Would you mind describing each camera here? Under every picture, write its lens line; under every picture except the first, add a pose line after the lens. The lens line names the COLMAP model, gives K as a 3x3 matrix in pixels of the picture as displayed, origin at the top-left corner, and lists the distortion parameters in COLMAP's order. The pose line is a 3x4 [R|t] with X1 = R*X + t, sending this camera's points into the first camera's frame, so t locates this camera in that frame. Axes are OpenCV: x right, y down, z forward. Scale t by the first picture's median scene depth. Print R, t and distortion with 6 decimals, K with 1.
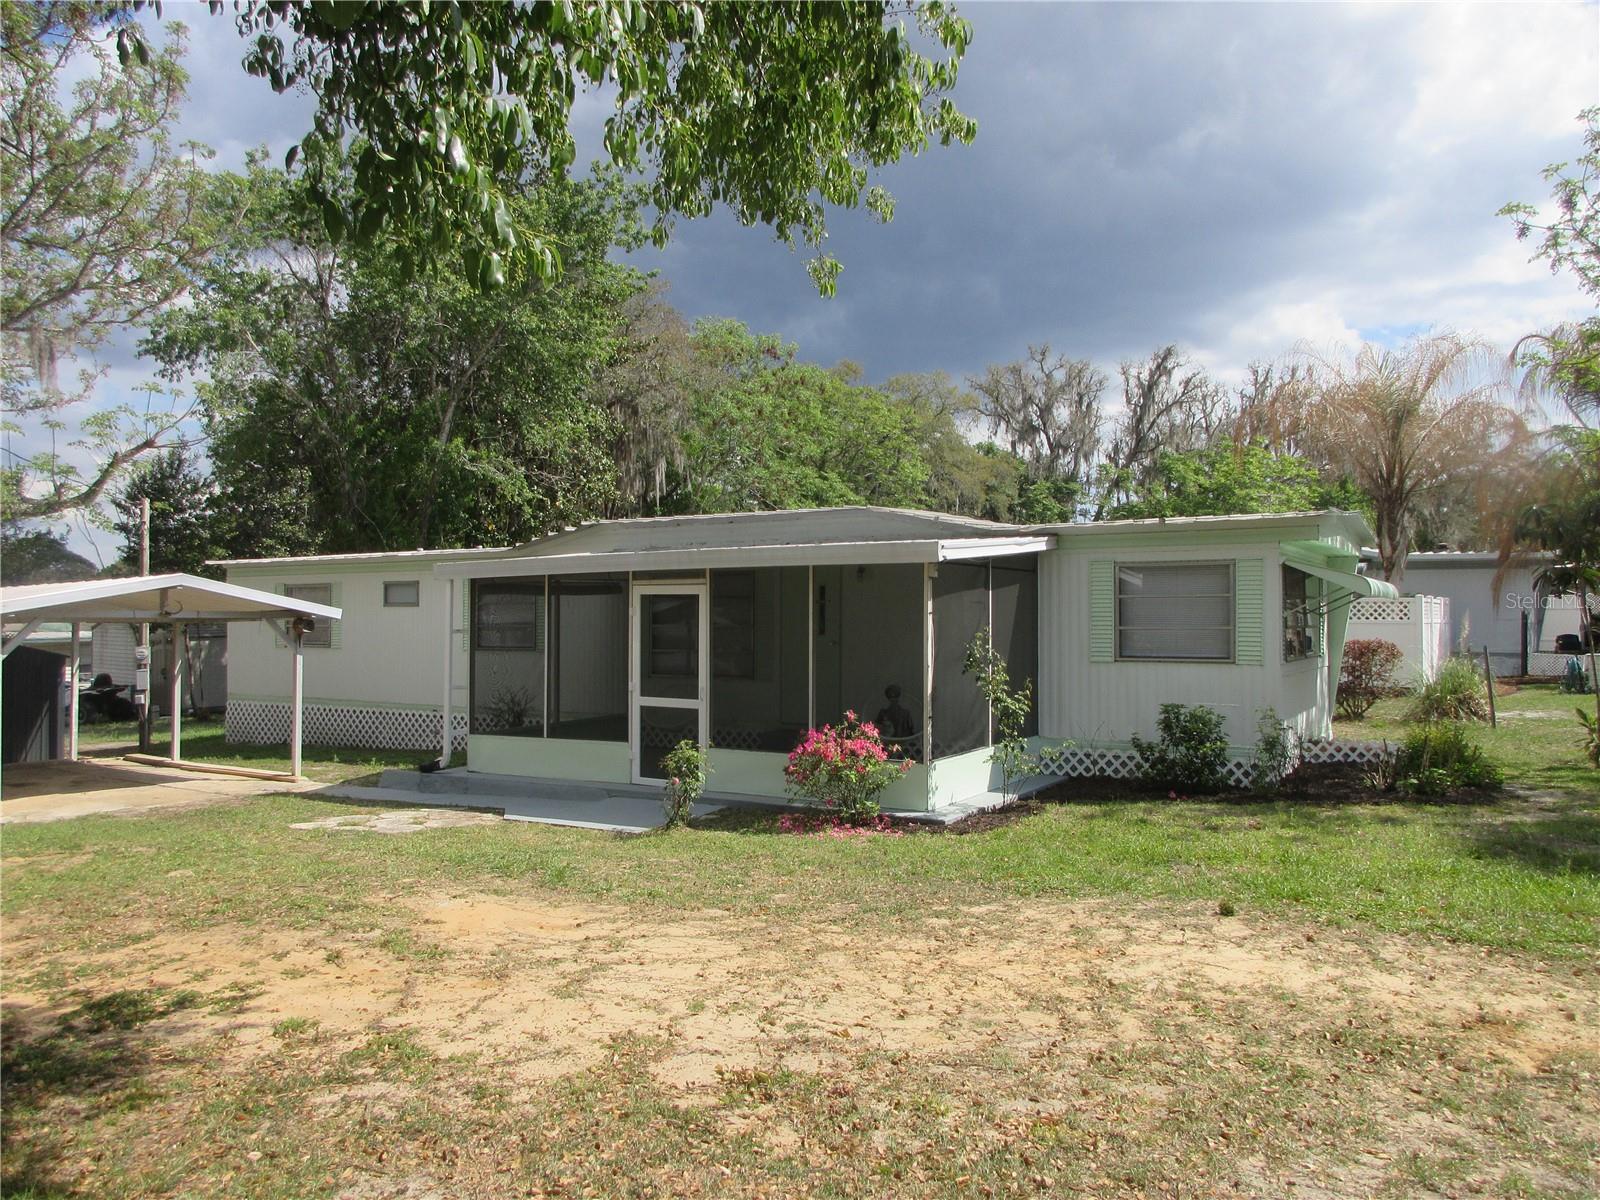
lens RADIAL K [[1181.5, 0, 802.3], [0, 1181.5, 593.7], [0, 0, 1]] dist [-0.008002, 0.002984]
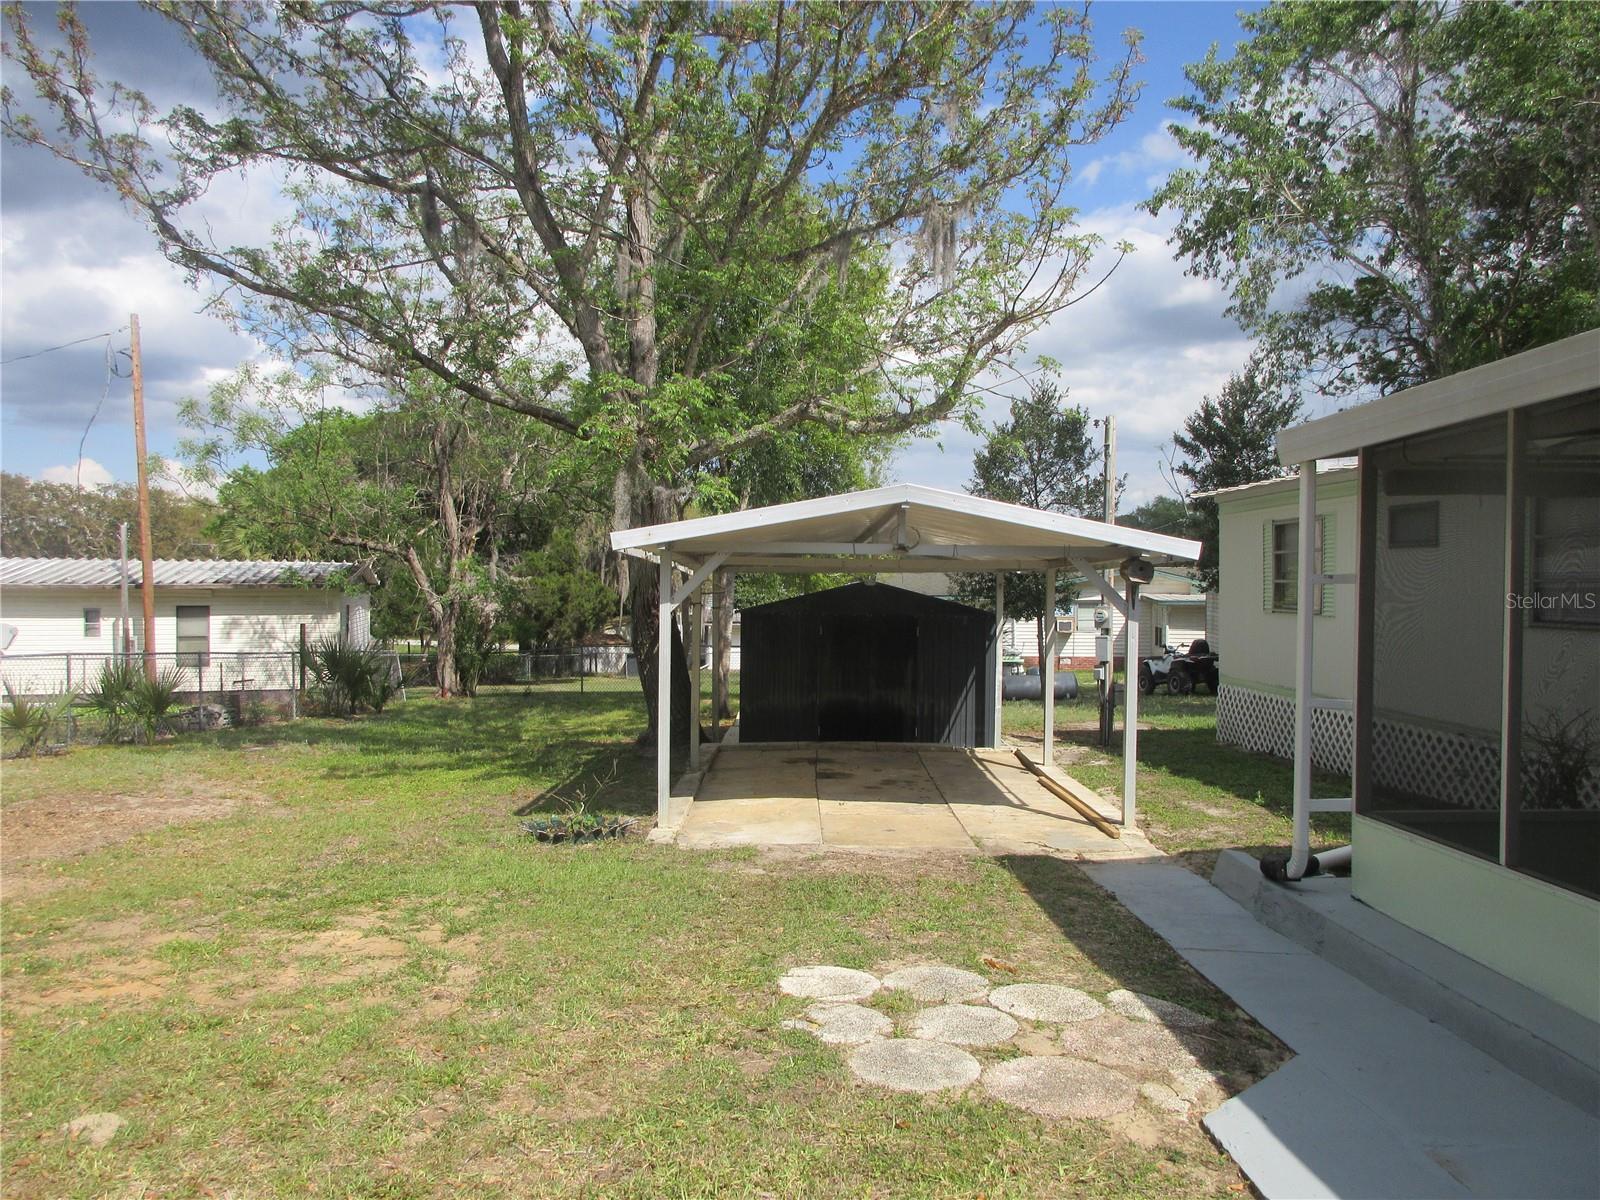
lens RADIAL K [[1181.5, 0, 802.3], [0, 1181.5, 593.7], [0, 0, 1]] dist [-0.008002, 0.002984]
pose [[0.553491, 0.013372, -0.832748, -0.034119], [0.007228, 0.999756, 0.020858, 0.030580], [0.832824, -0.017564, 0.553259, 0.655419]]
